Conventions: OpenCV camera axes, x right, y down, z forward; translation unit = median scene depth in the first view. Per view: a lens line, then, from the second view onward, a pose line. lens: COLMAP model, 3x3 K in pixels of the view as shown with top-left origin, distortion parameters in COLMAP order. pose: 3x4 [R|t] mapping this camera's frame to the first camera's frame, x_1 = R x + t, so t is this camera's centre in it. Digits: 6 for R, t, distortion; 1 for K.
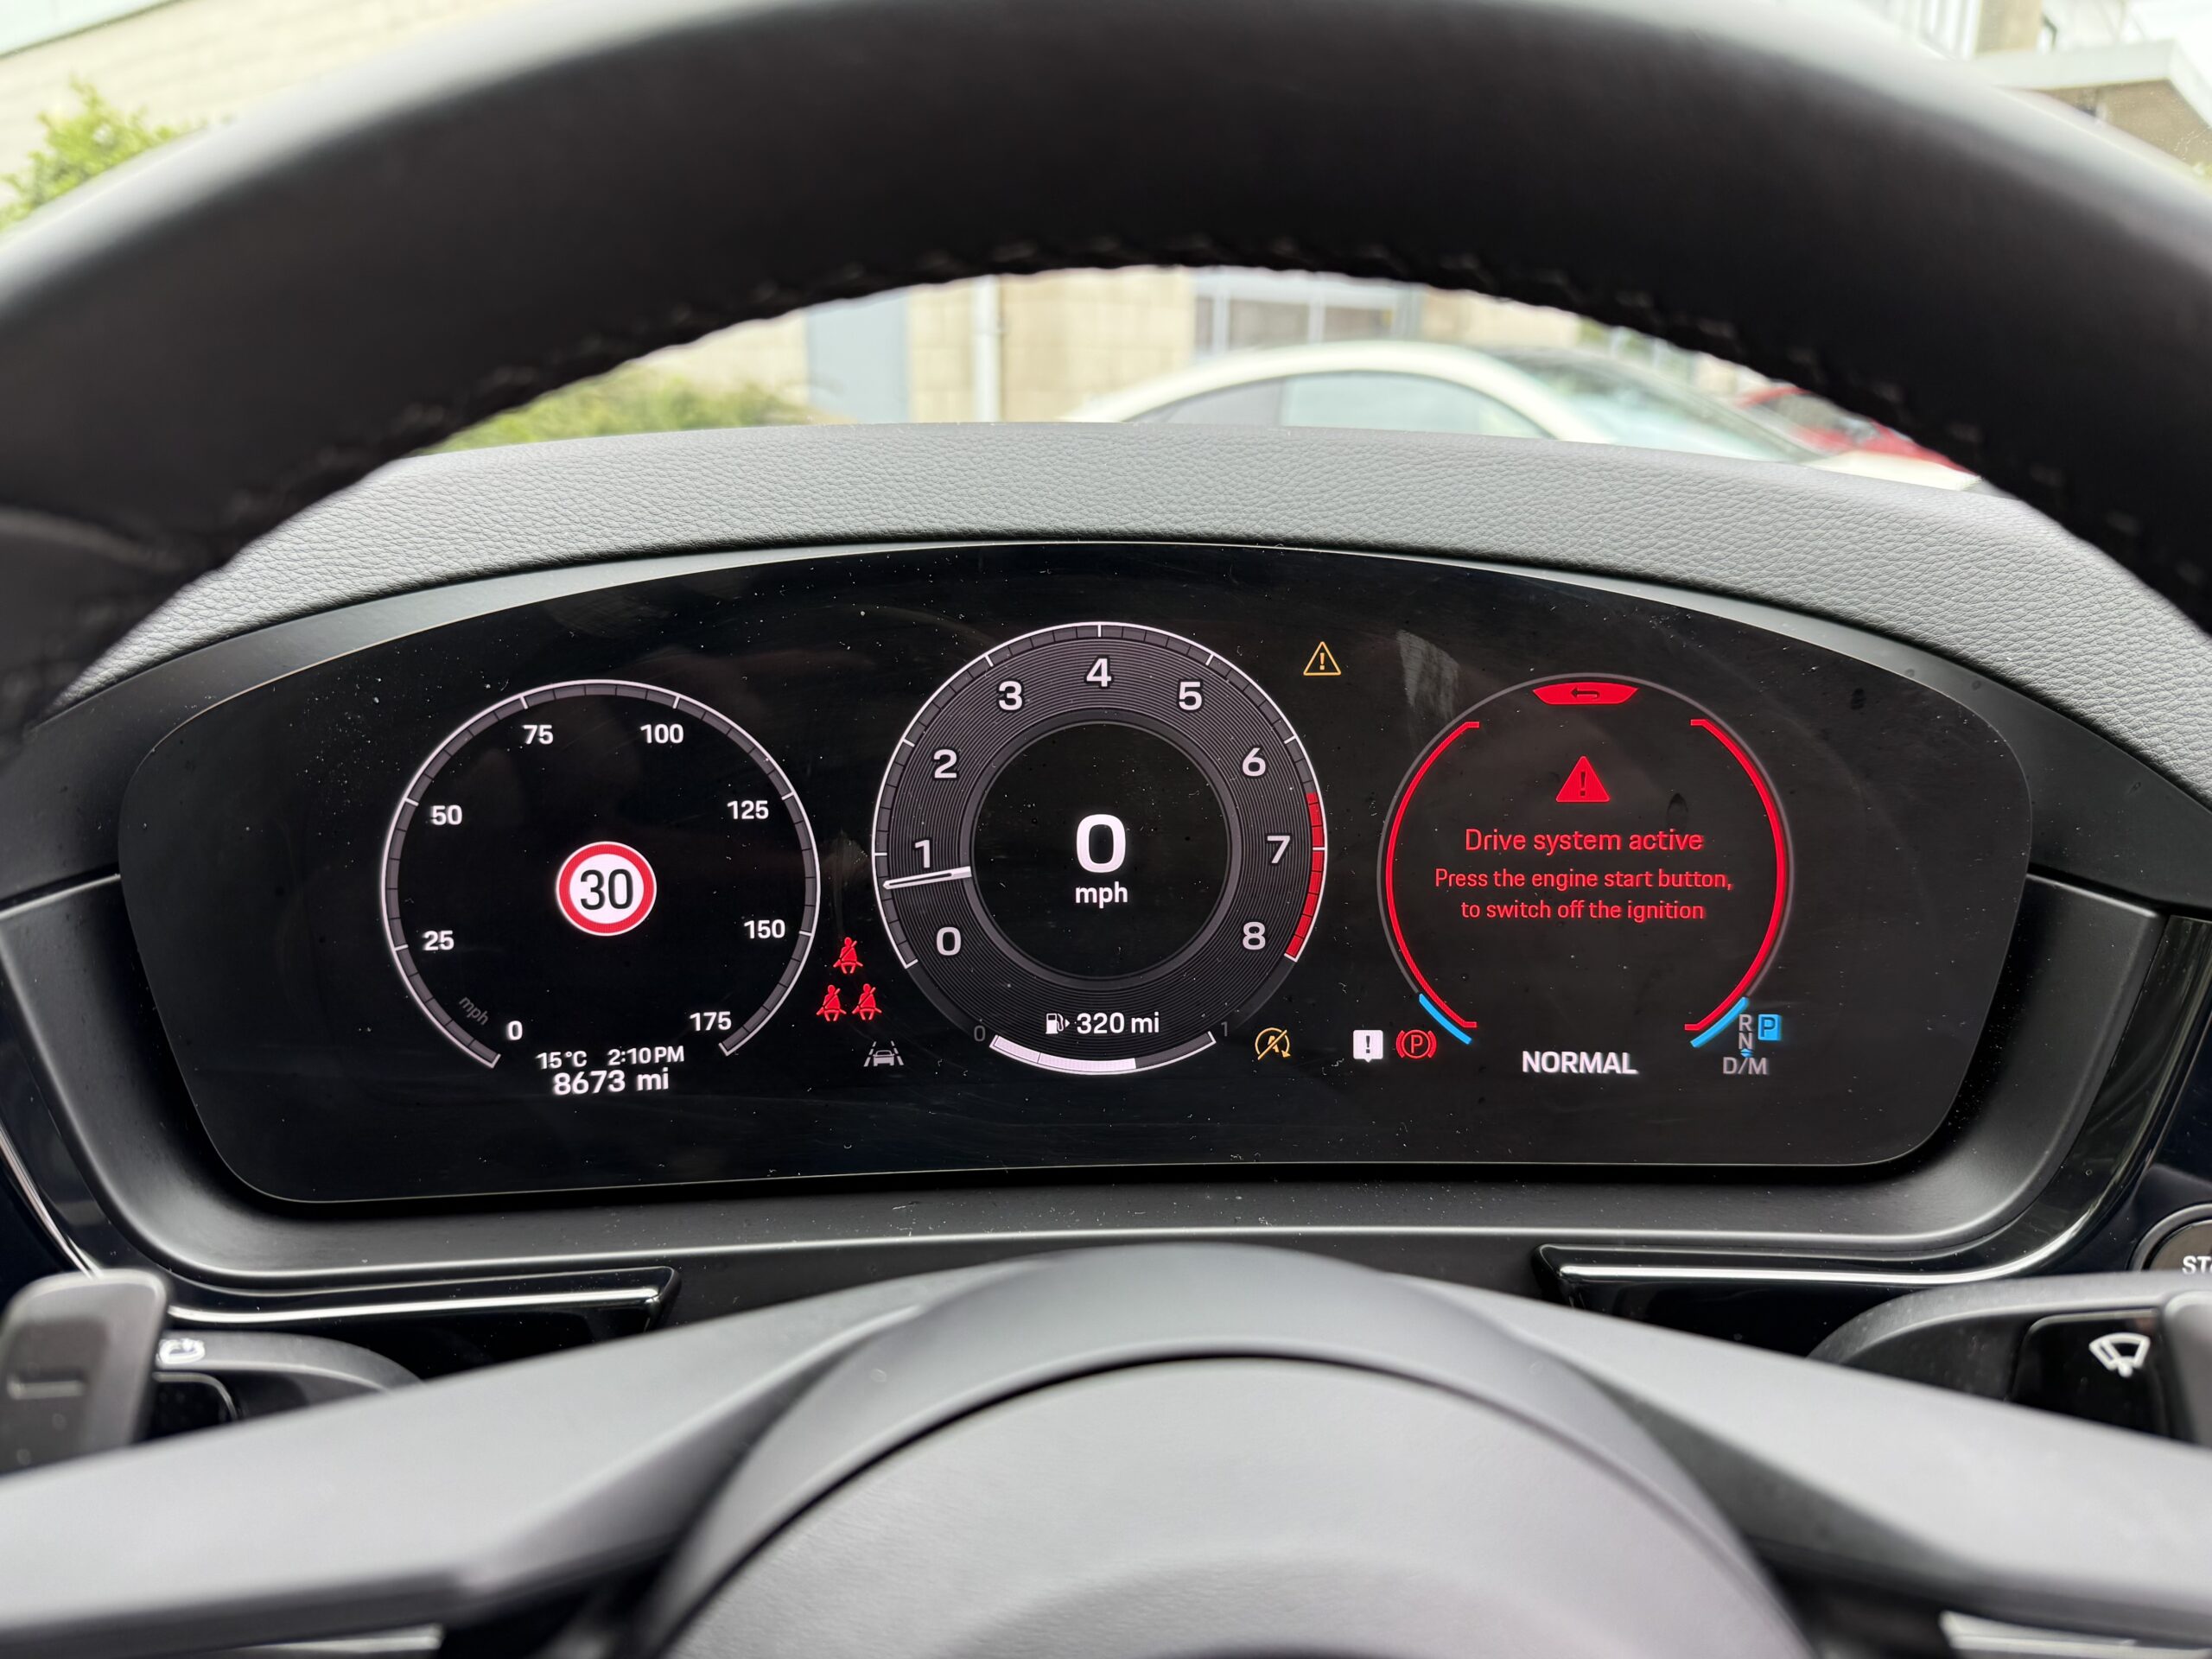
lens RADIAL K [[1594.1, 0, 1252.2], [0, 1594.1, 849.8], [0, 0, 1]] dist [0.015073, -0.027175]
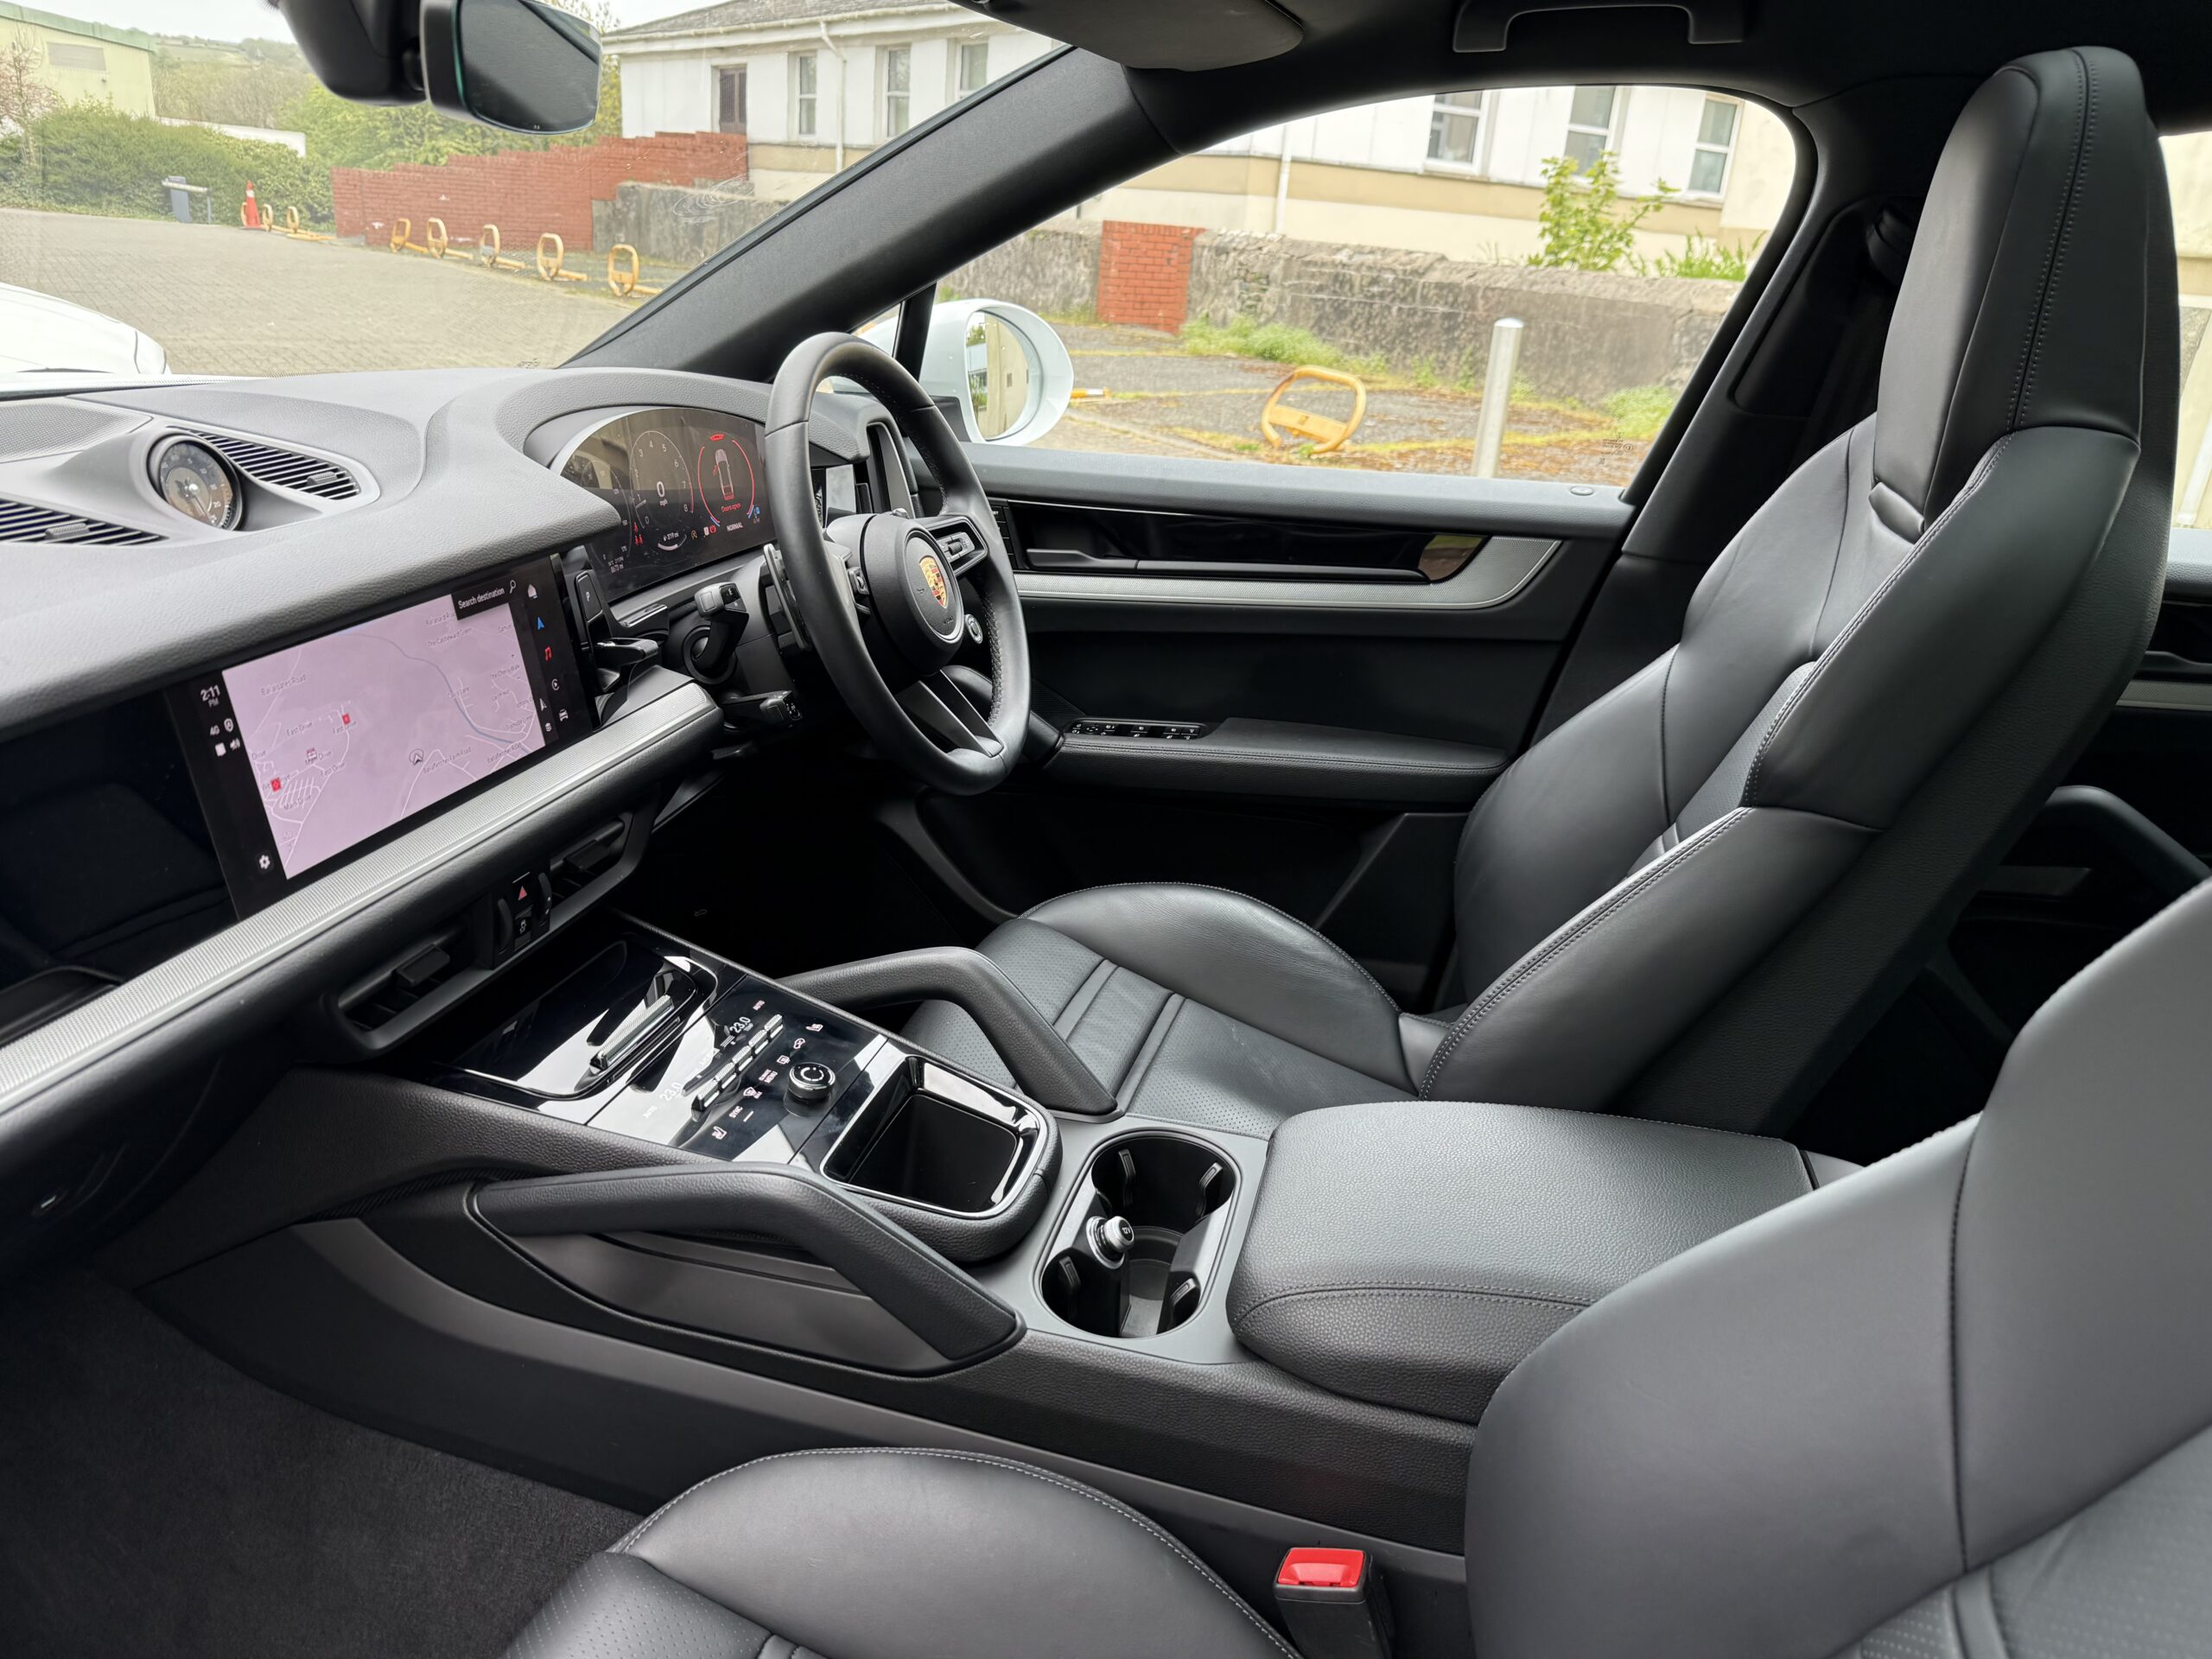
lens RADIAL K [[1594.1, 0, 1109.6], [0, 1594.1, 820.5], [0, 0, 1]] dist [0.015073, -0.027175]
pose [[0.283571, -0.320057, 0.903964, -3.579724], [0.167517, 0.944698, 0.281930, -0.155502], [-0.944206, 0.071482, 0.321504, -1.232525]]
